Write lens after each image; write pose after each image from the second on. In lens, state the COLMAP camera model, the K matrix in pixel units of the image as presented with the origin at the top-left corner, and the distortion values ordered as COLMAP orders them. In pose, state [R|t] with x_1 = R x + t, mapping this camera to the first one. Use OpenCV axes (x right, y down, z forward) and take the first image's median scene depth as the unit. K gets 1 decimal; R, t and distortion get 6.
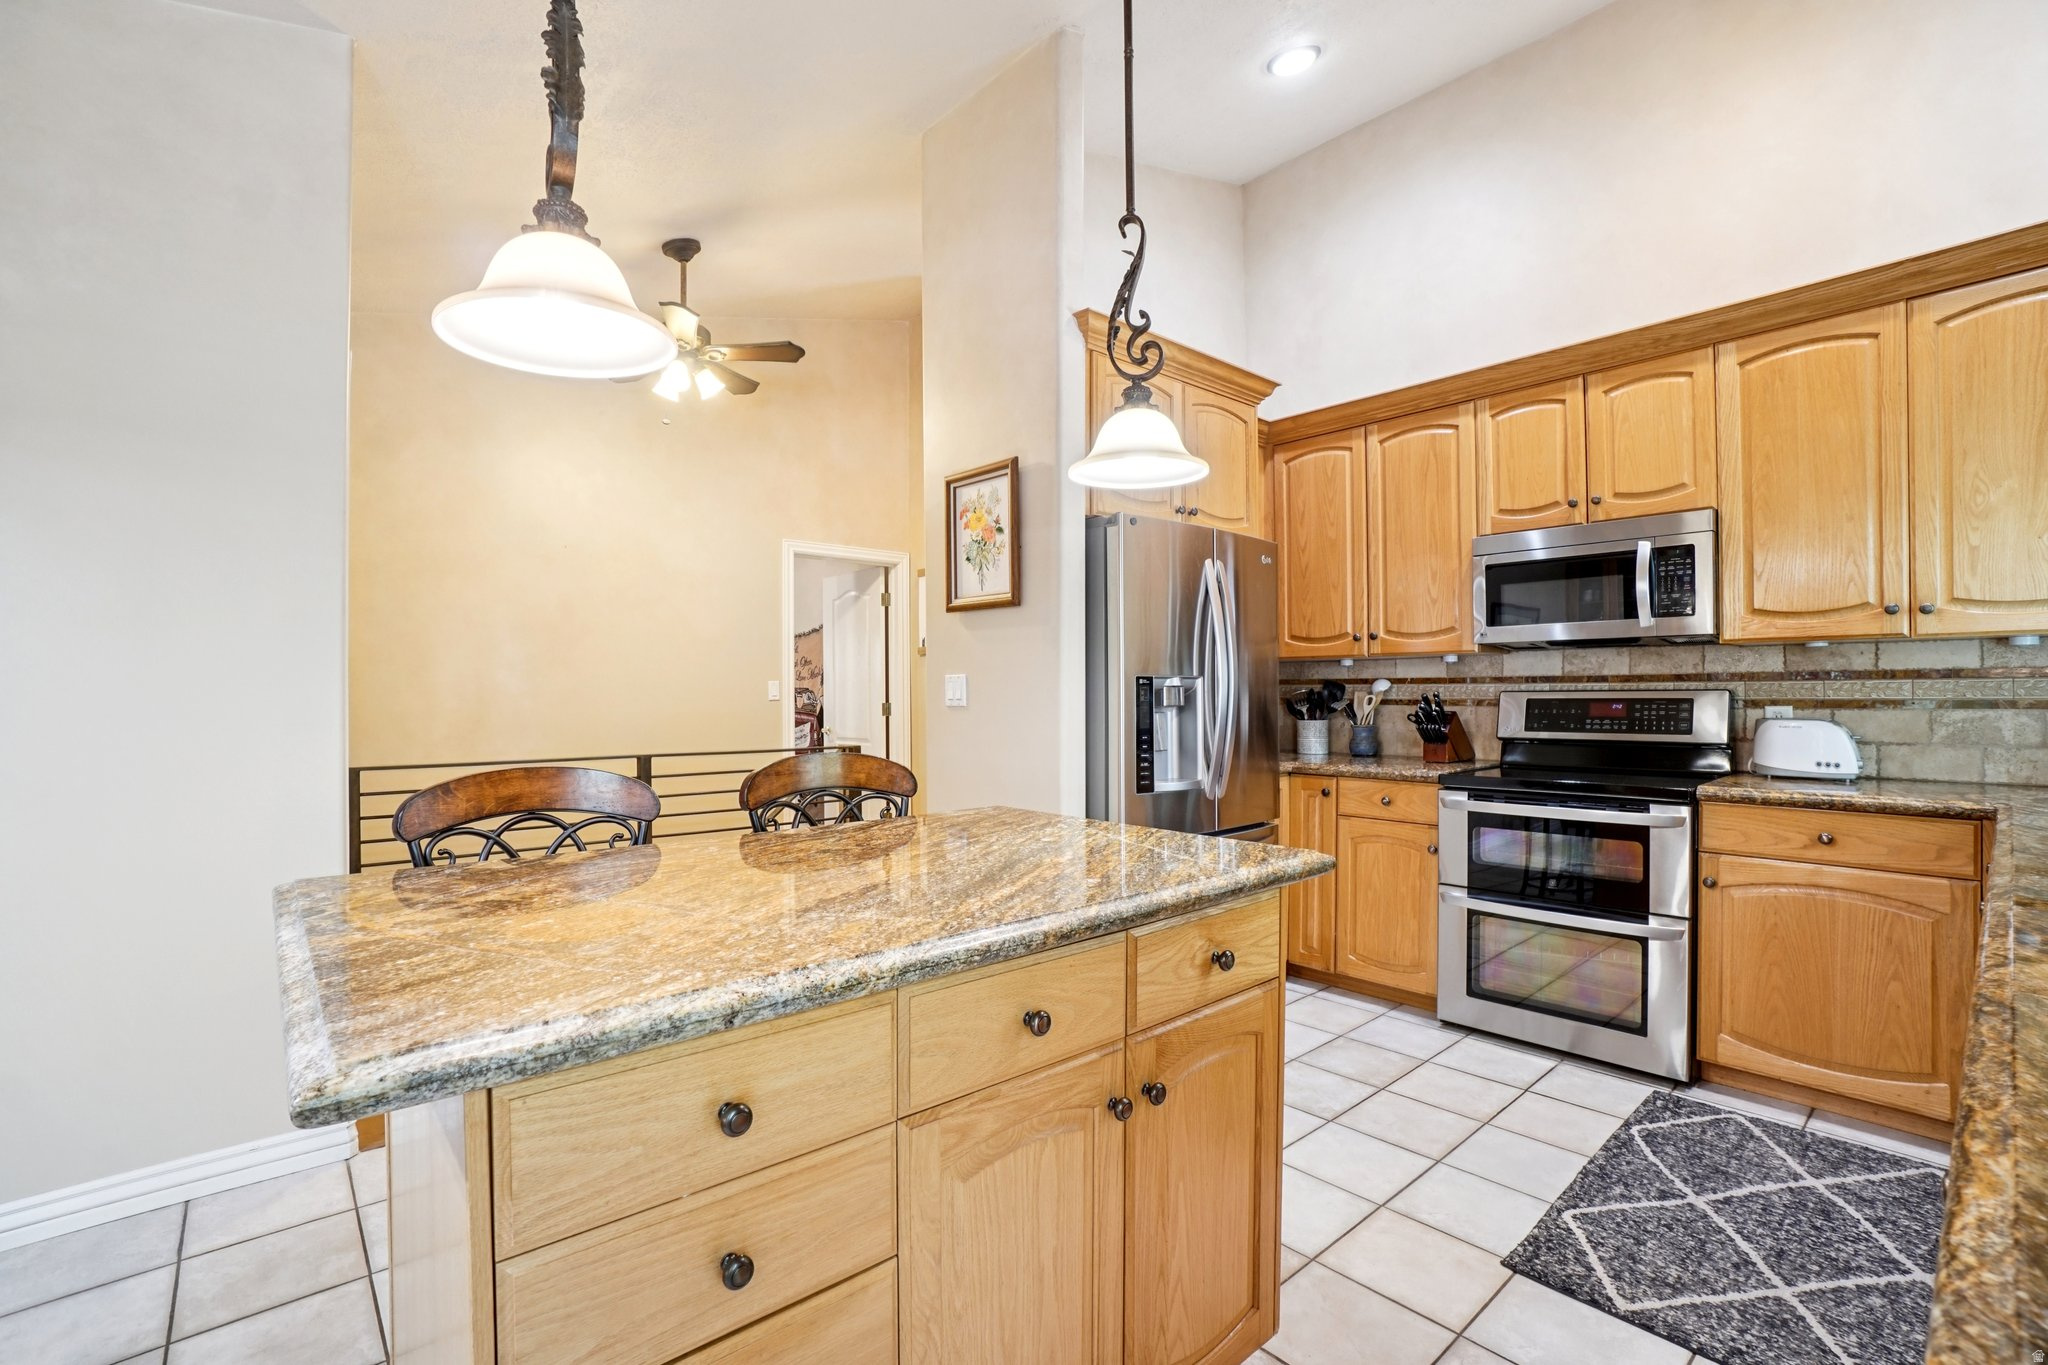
lens RADIAL K [[907.9, 0, 1012.9], [0, 907.9, 684.5], [0, 0, 1]] dist [-0.065155, 0.023630]
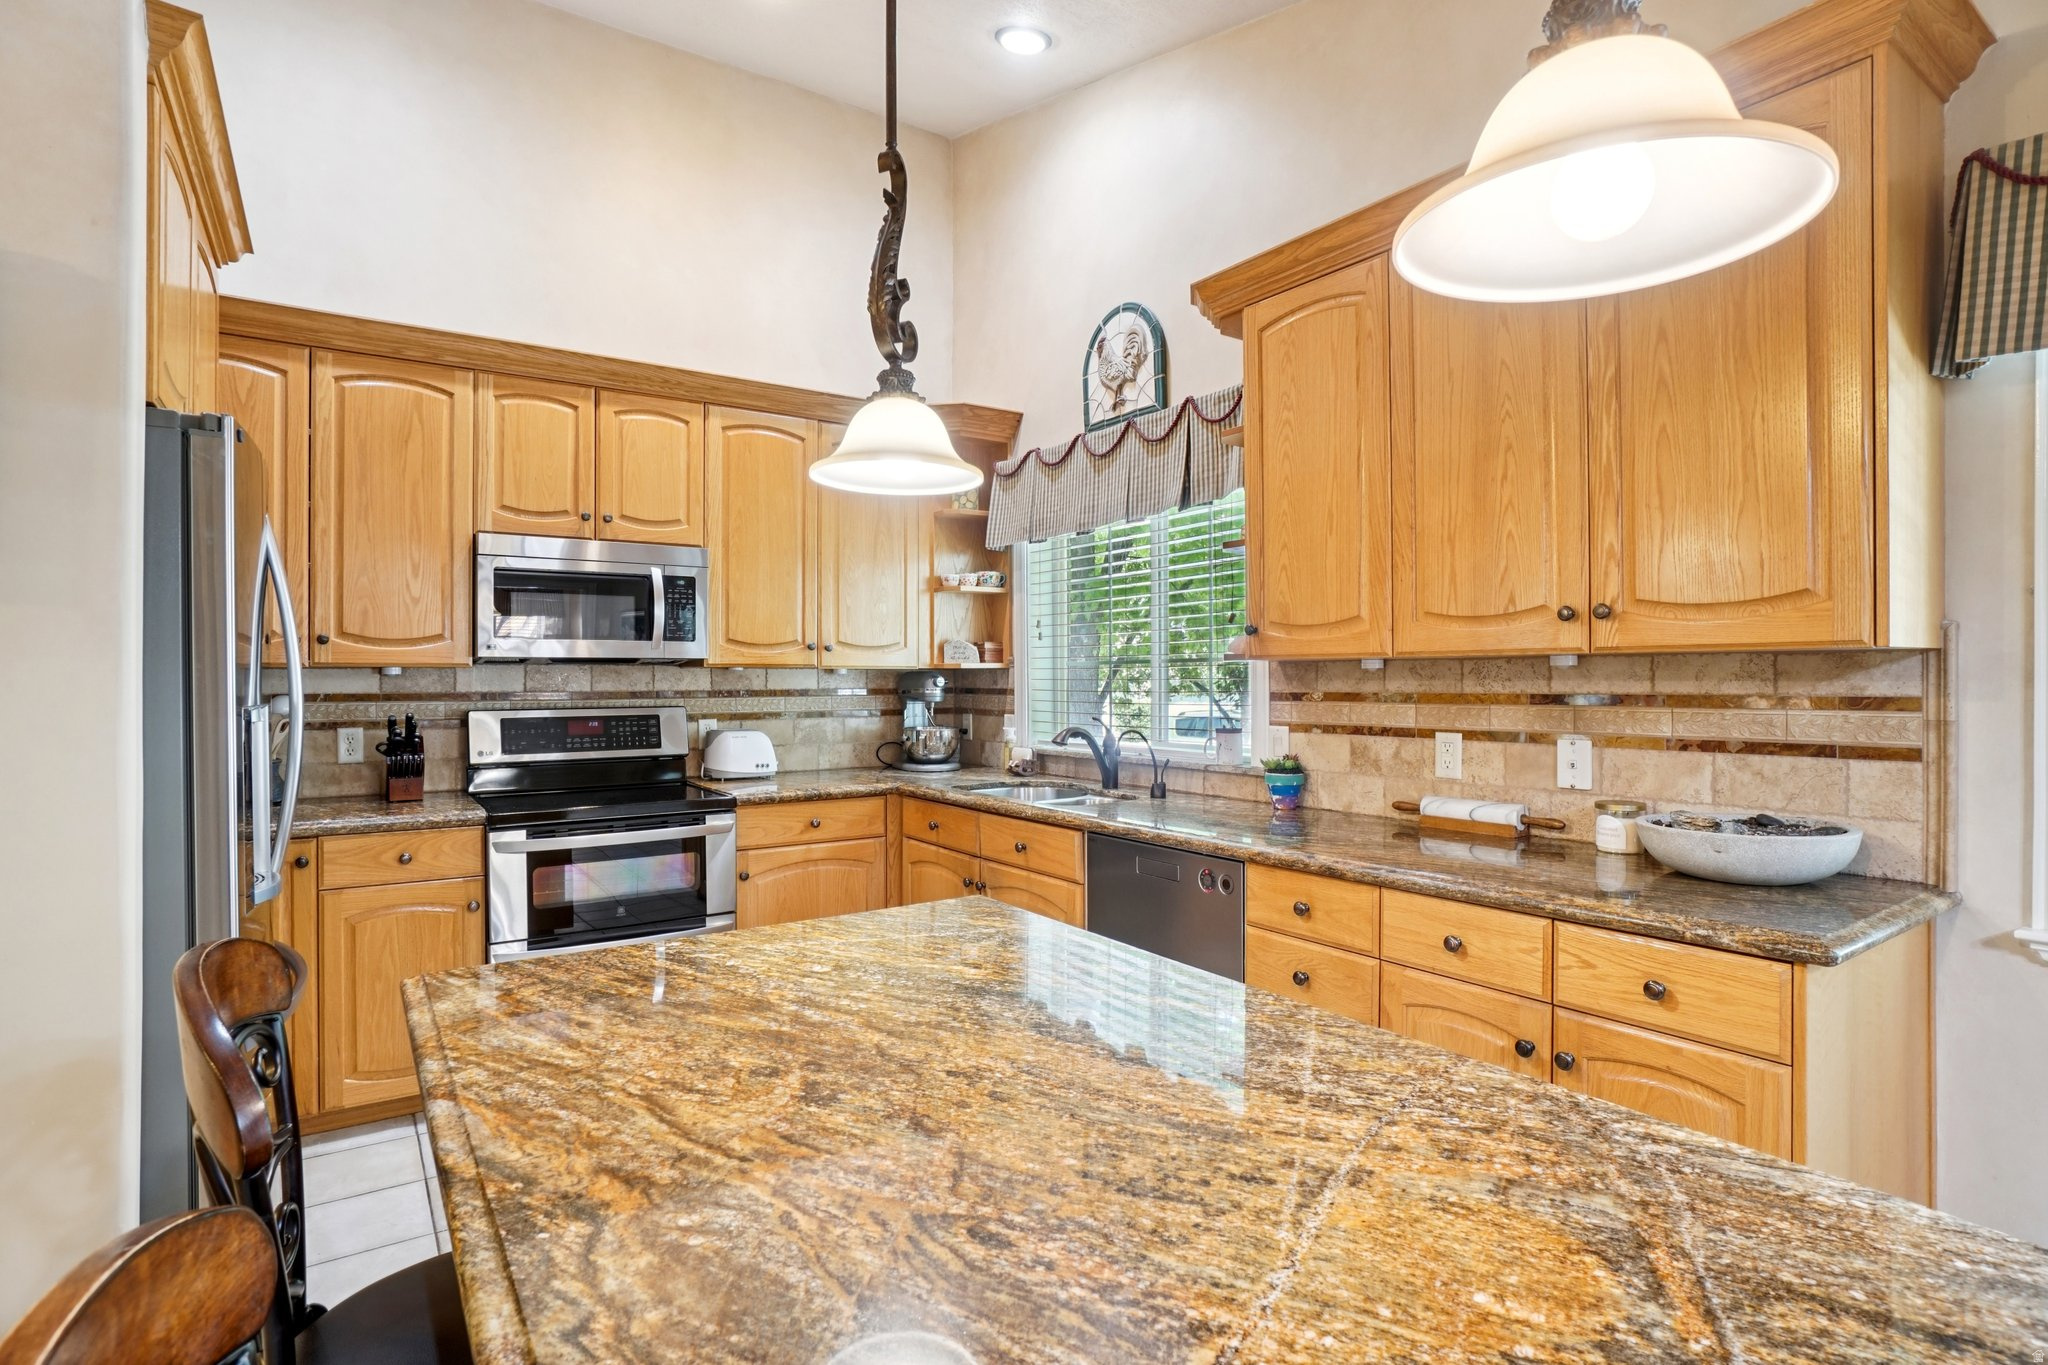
lens RADIAL K [[998.2, 0, 988.1], [0, 998.2, 685.5], [0, 0, 1]] dist [-0.046493, 0.020593]
pose [[0.129380, -0.003790, 0.991588, -0.428912], [-0.007396, 0.999961, 0.004787, -0.031510], [-0.991568, -0.007953, 0.129347, 0.468600]]
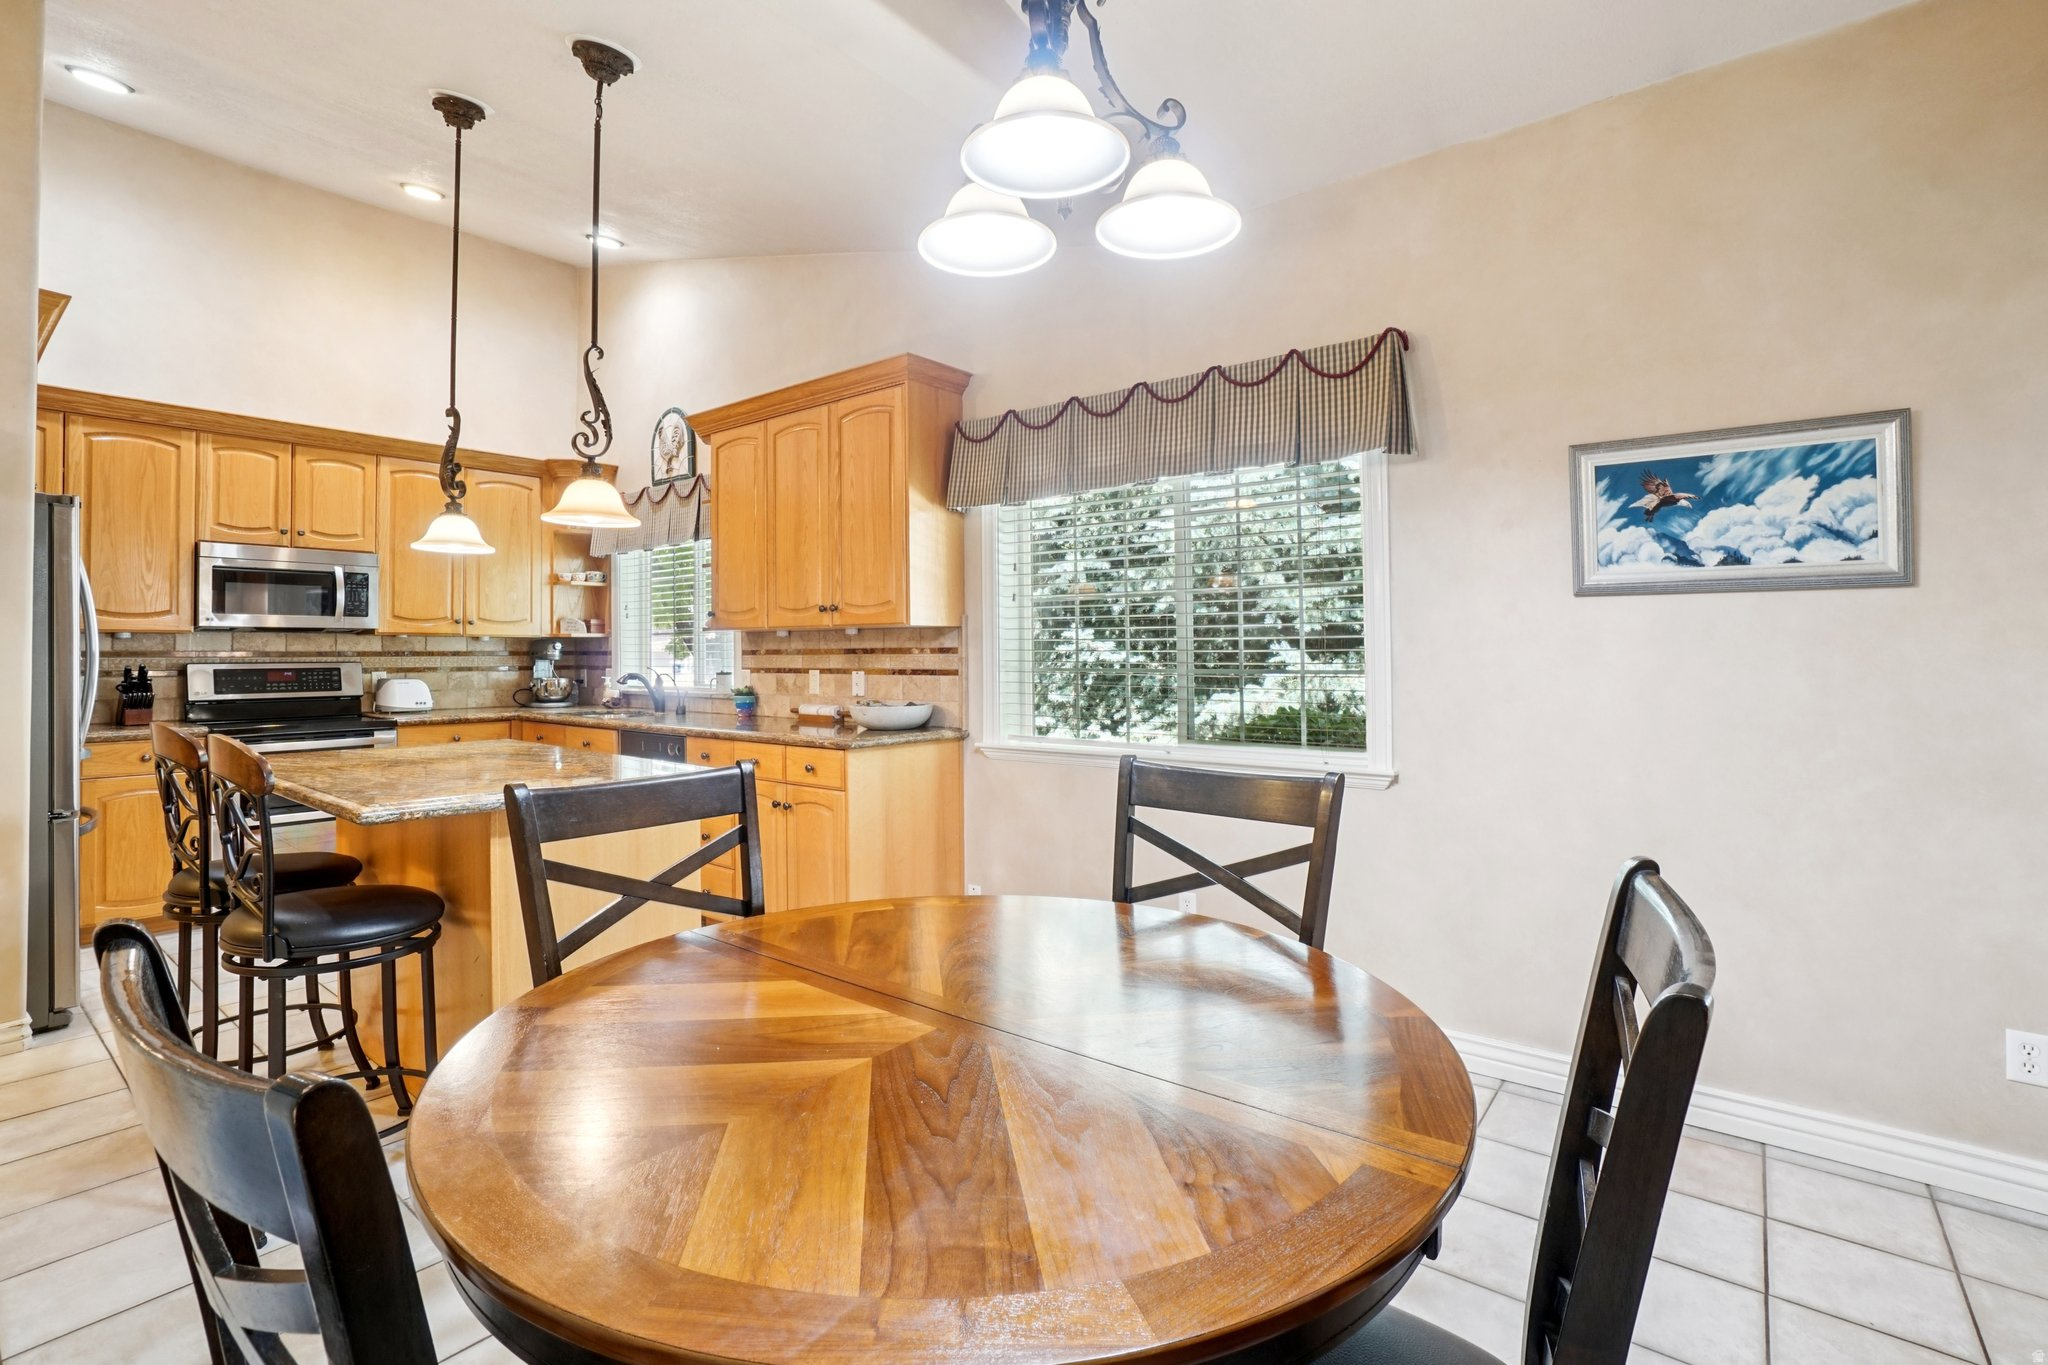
lens RADIAL K [[950.9, 0, 992.8], [0, 950.9, 647.5], [0, 0, 1]] dist [-0.050480, 0.026255]
pose [[-0.157107, 0.010736, 0.987523, -1.141991], [-0.006366, 0.999909, -0.011883, -0.008263], [-0.987561, -0.008153, -0.157025, 0.117727]]
